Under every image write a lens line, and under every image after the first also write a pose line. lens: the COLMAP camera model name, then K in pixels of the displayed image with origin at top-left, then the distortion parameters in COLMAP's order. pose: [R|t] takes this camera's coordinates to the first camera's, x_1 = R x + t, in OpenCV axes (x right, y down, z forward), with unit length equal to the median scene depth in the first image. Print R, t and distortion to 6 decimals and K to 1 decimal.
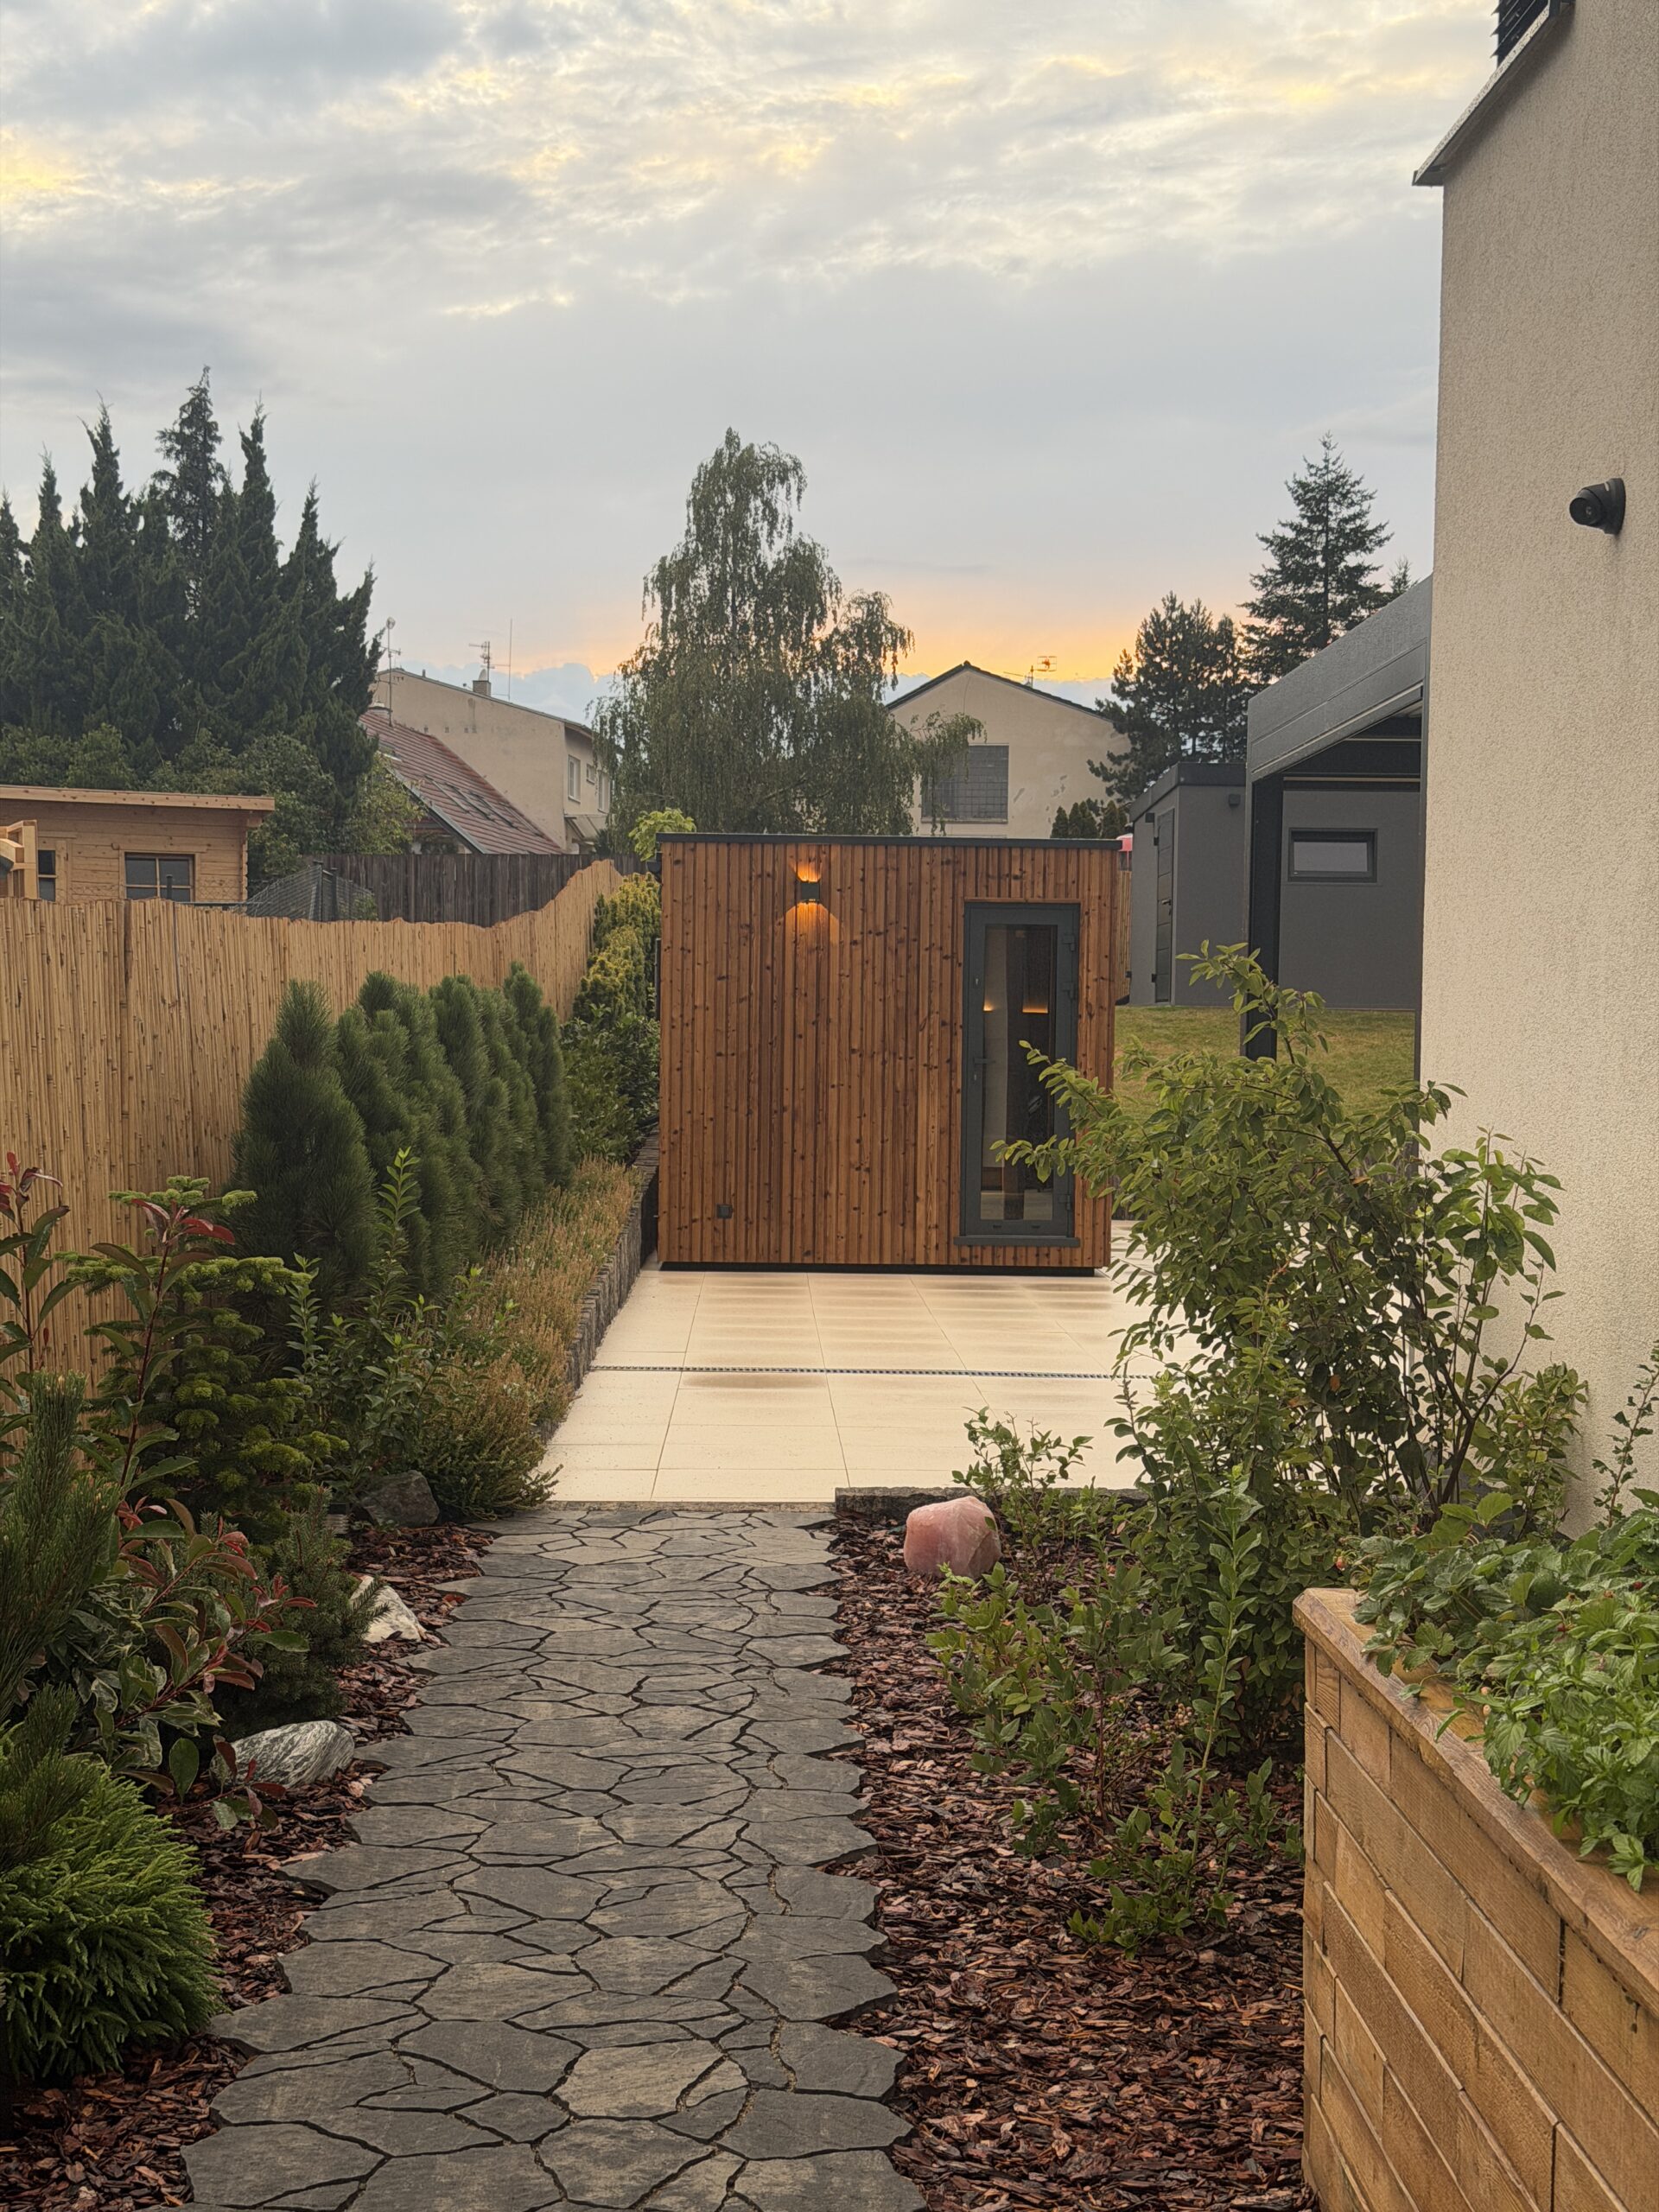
lens RADIAL K [[3084.9, 0, 829.0], [0, 3084.9, 1106.5], [0, 0, 1]] dist [0.218732, -0.002577]
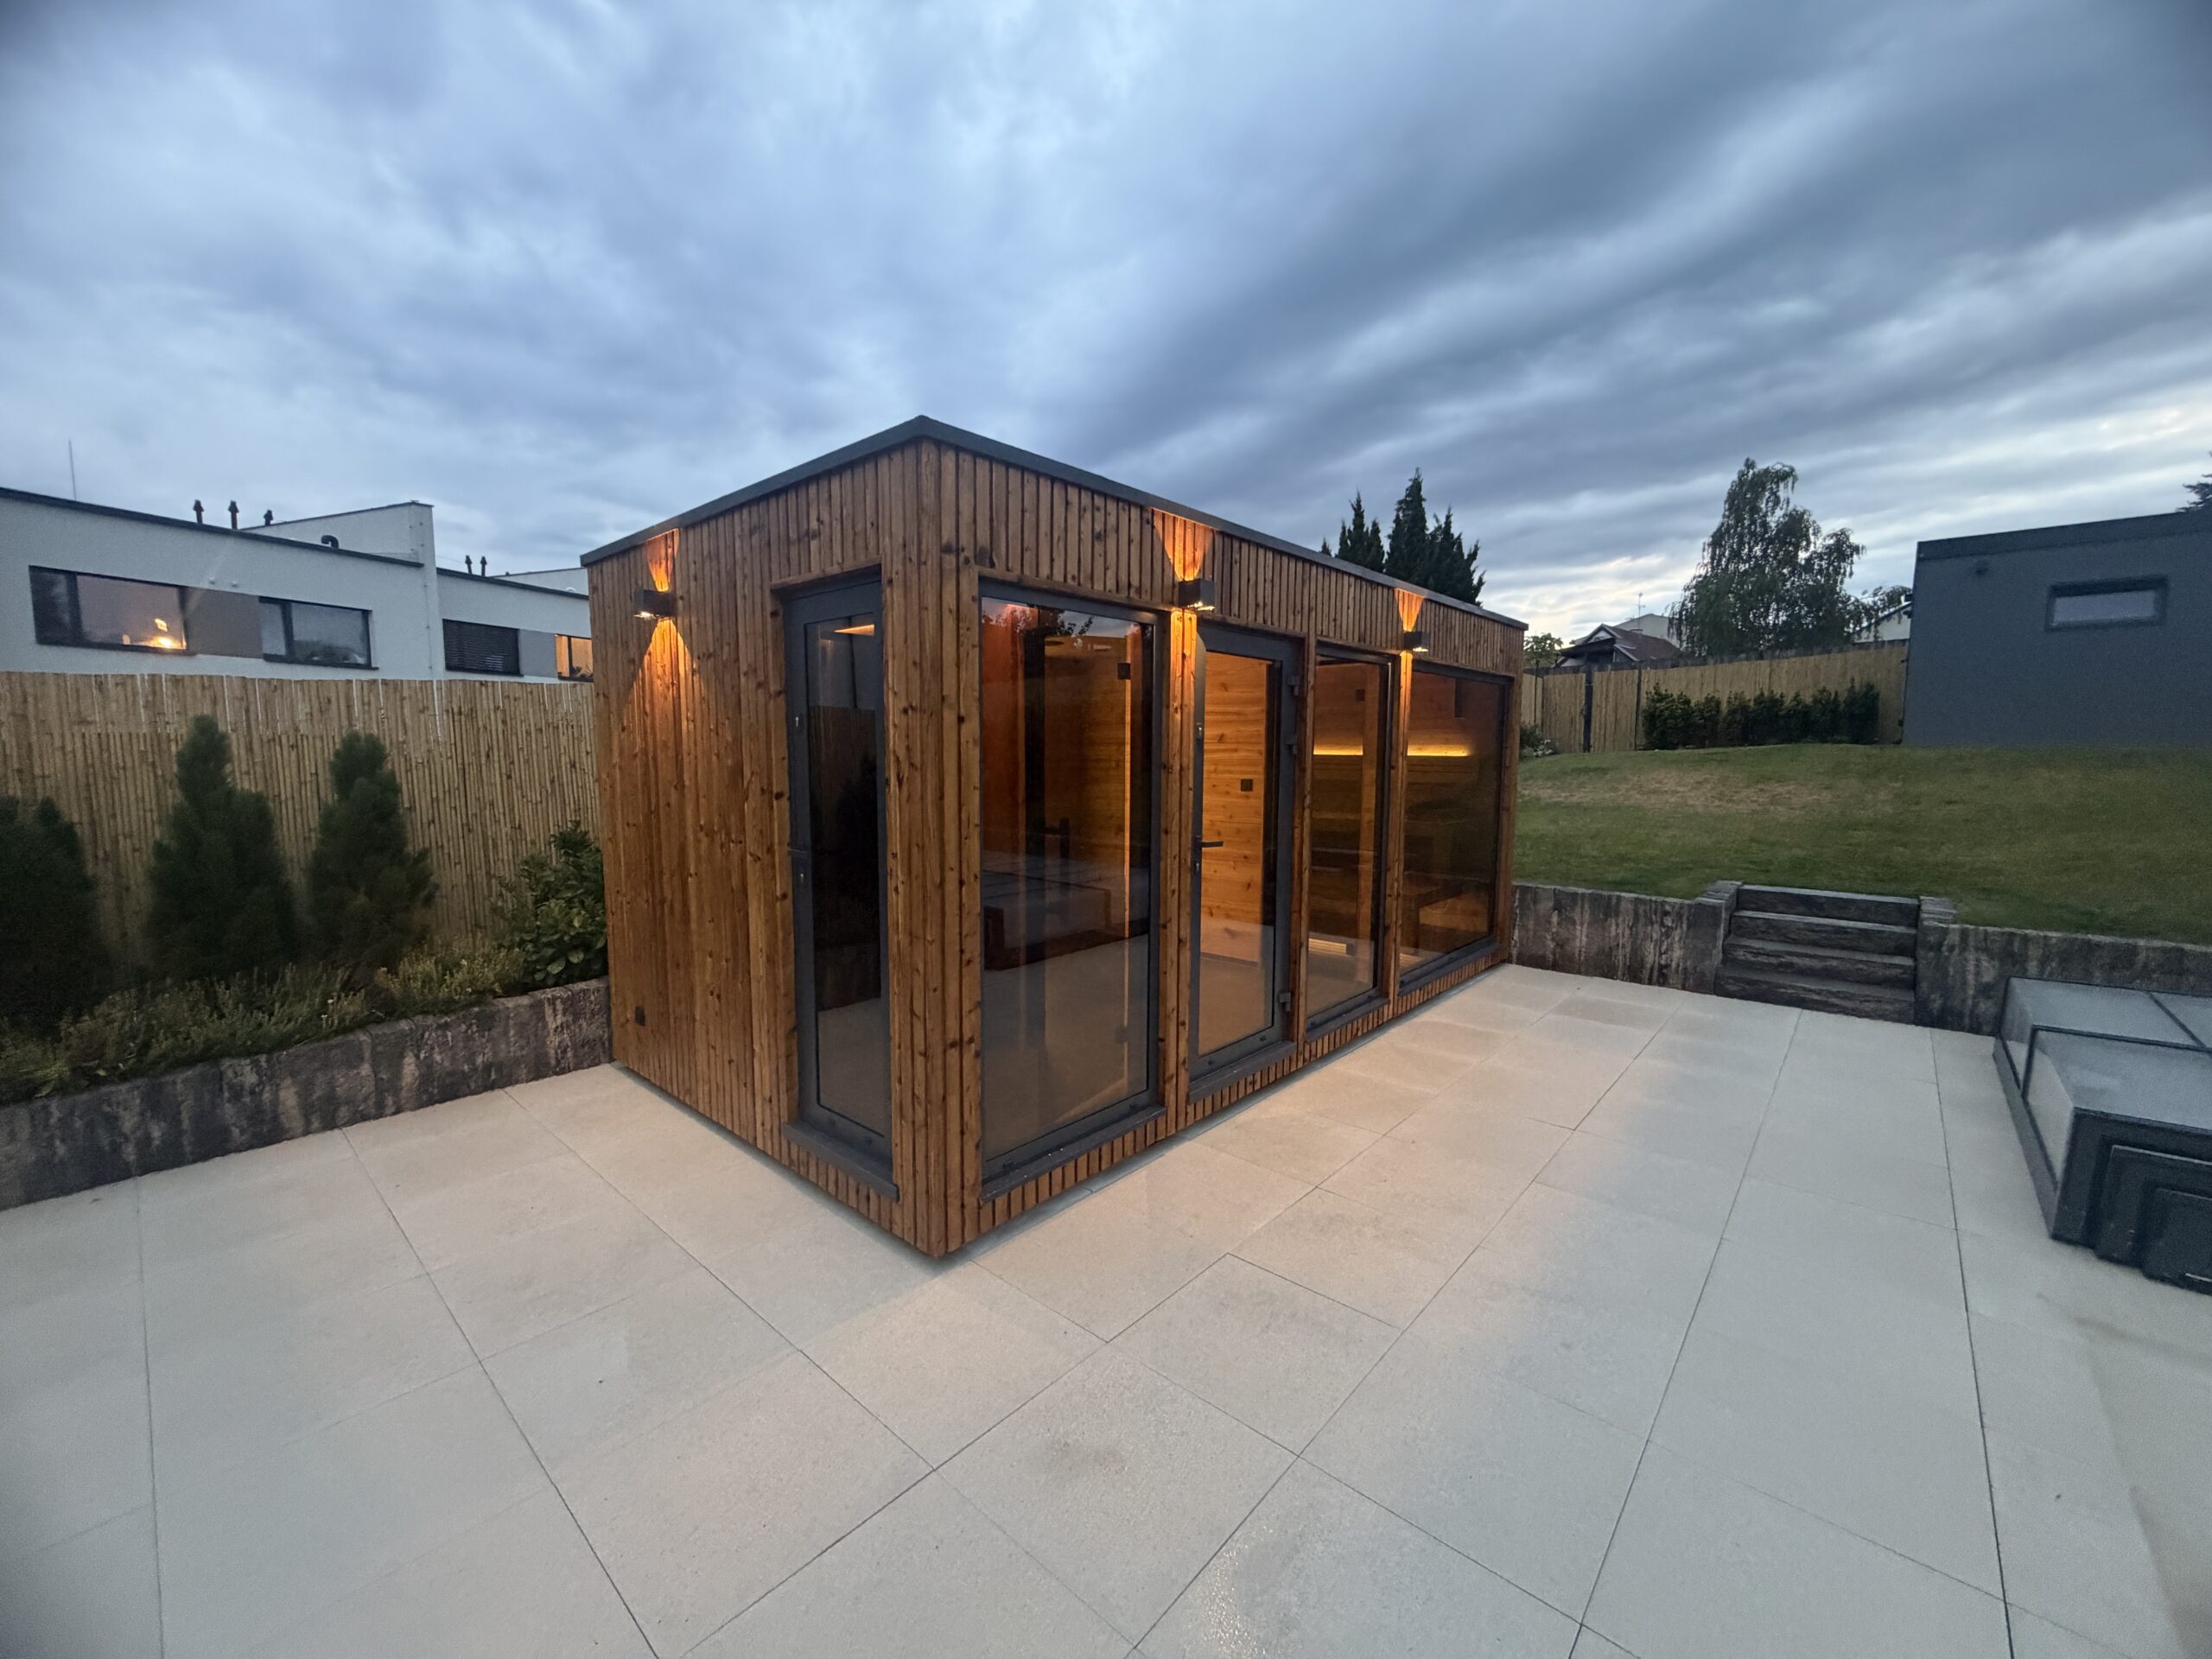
lens RADIAL K [[882.9, 0, 1098.9], [0, 882.9, 832.0], [0, 0, 1]] dist [0.001227, 0.000075]
pose [[0.727657, 0.051927, -0.683973, 0.064985], [-0.009896, 0.997821, 0.065227, -0.009477], [0.685870, -0.040694, 0.726585, 0.281312]]
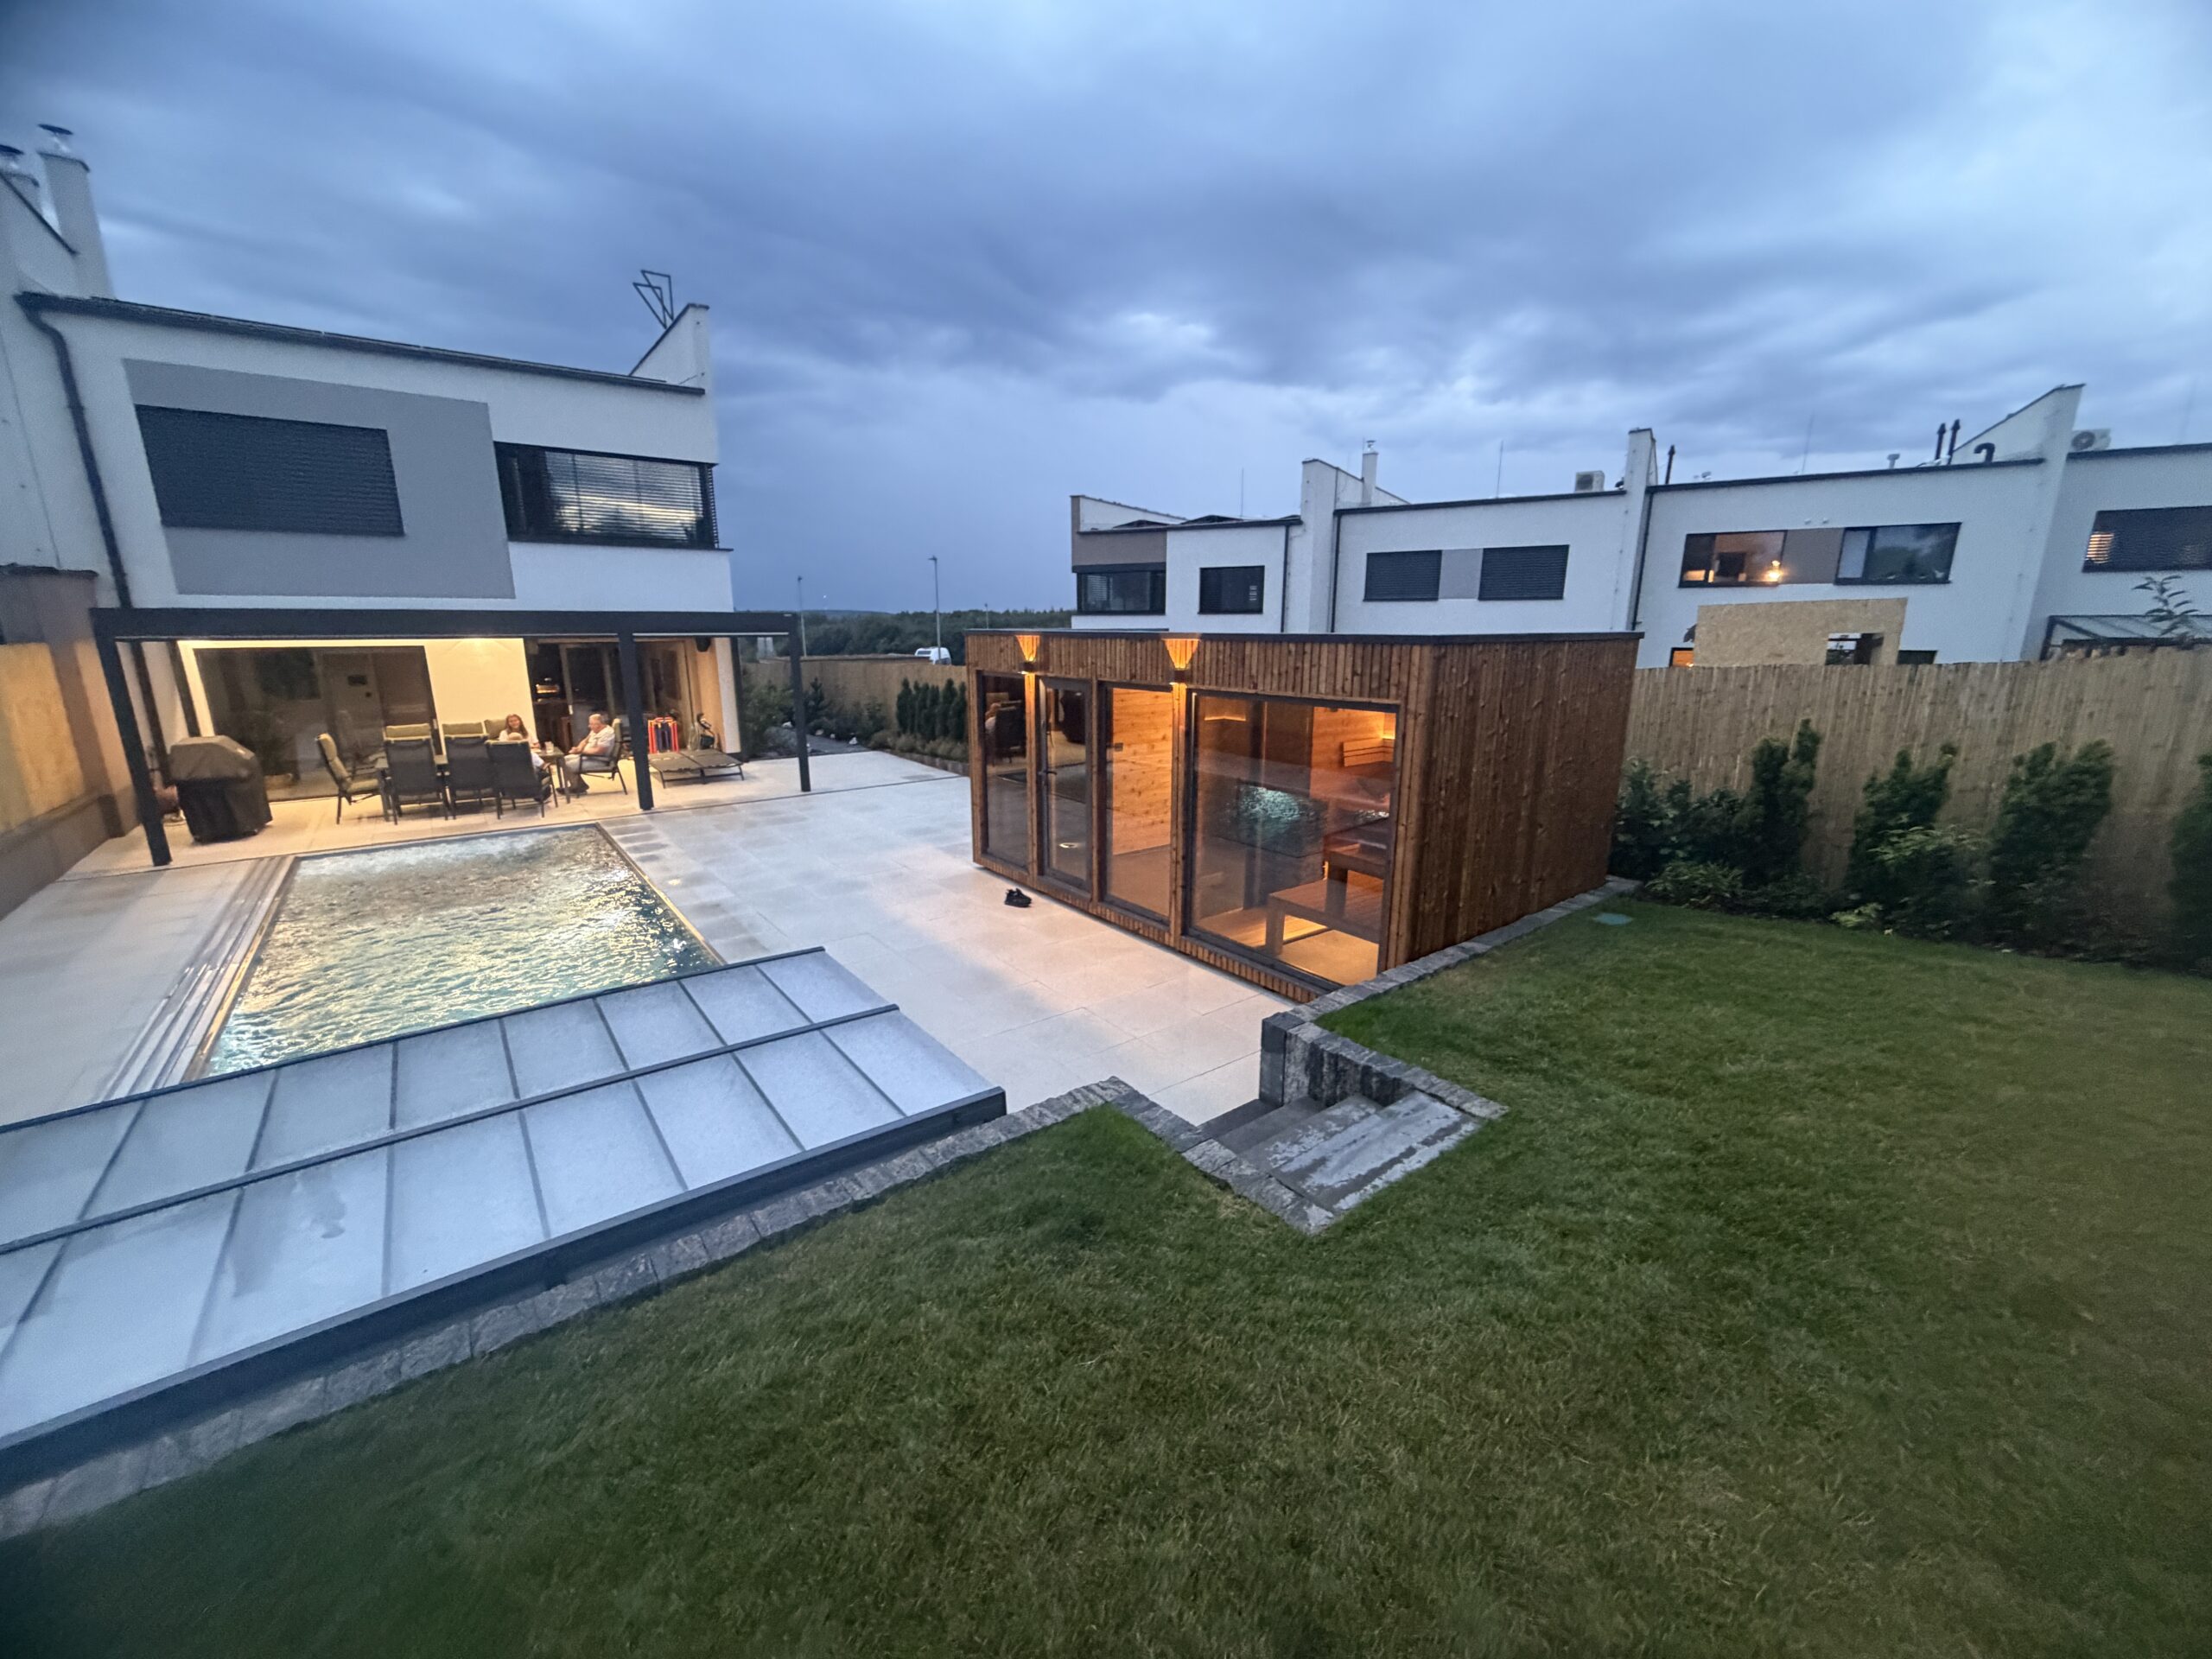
lens RADIAL K [[882.9, 0, 1098.9], [0, 882.9, 832.0], [0, 0, 1]] dist [0.001227, 0.000075]
pose [[-0.811308, 0.122615, -0.571616, 0.102359], [-0.024940, 0.969609, 0.243384, -0.030053], [0.584087, 0.211715, -0.783594, 0.448502]]
